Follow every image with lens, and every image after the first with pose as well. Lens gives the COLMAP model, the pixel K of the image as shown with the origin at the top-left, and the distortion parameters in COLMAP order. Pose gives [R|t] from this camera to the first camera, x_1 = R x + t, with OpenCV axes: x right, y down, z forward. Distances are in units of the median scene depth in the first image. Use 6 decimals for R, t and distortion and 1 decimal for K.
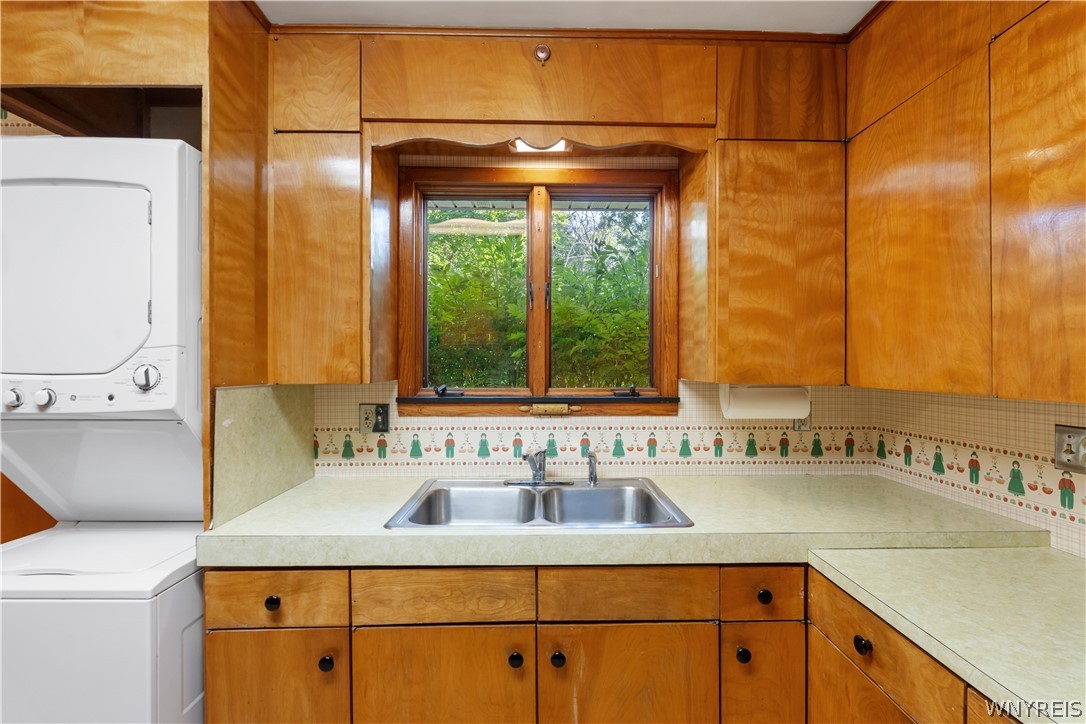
lens RADIAL K [[478.6, 0, 542.7], [0, 478.6, 362.7], [0, 0, 1]] dist [0.001445, 0.000205]
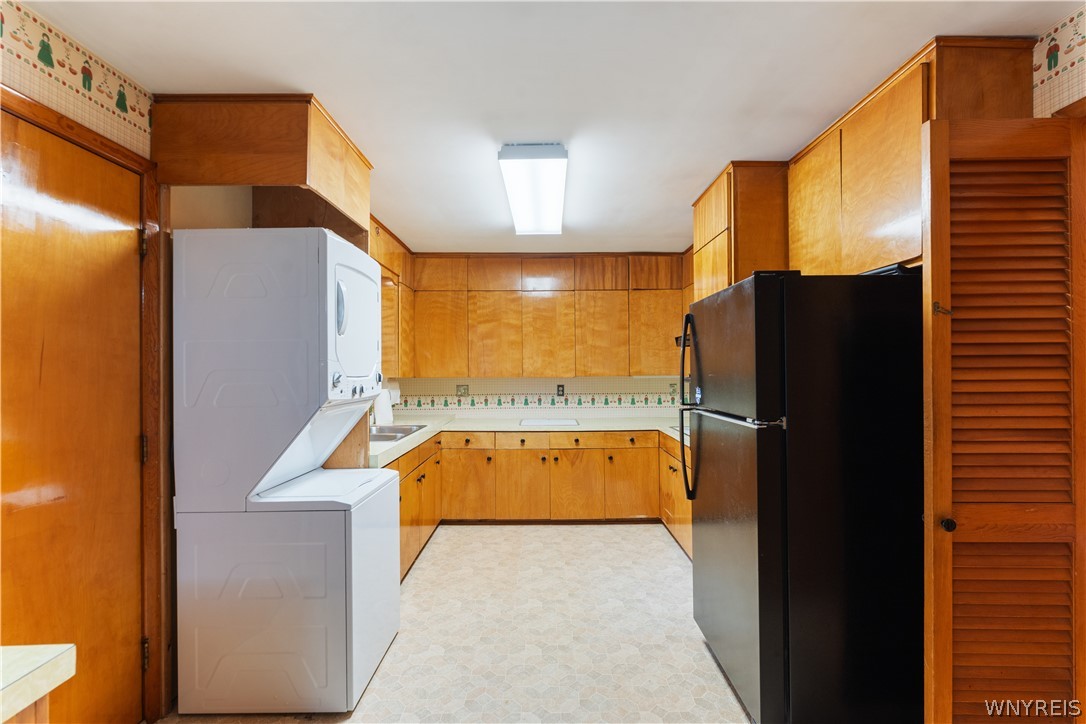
lens RADIAL K [[478.6, 0, 541.6], [0, 478.6, 363.8], [0, 0, 1]] dist [0.001445, 0.000205]
pose [[0.021349, 0.003512, 0.999766, -2.672058], [0.000074, 0.999994, -0.003514, -0.027489], [-0.999772, 0.000149, 0.021348, 0.247895]]
